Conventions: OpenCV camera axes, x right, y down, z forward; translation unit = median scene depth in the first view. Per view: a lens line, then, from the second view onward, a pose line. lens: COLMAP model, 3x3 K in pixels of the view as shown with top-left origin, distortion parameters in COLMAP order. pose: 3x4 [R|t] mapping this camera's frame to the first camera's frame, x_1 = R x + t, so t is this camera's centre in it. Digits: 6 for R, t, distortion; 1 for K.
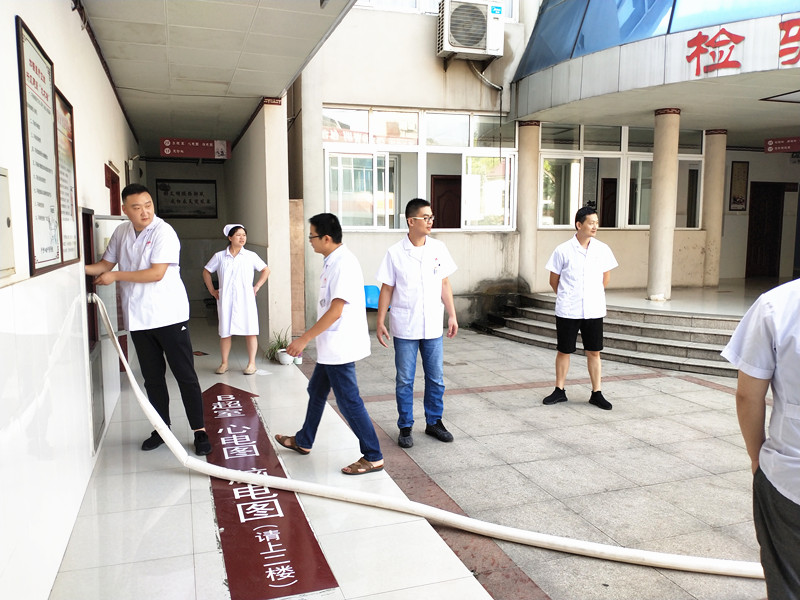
lens RADIAL K [[638.4, 0, 399.4], [0, 638.4, 300.9], [0, 0, 1]] dist [-0.003993, -0.017497]
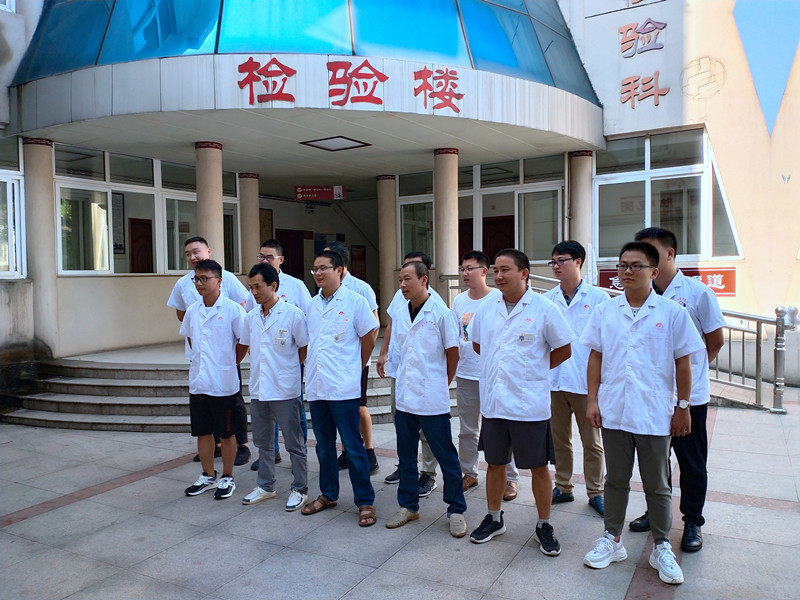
lens RADIAL K [[638.4, 0, 400.7], [0, 638.4, 296.2], [0, 0, 1]] dist [-0.003993, -0.017497]
pose [[0.735942, -0.033812, 0.676200, -0.002769], [0.093517, 0.994255, -0.052064, -0.009060], [-0.670555, 0.101552, 0.734876, 0.169058]]
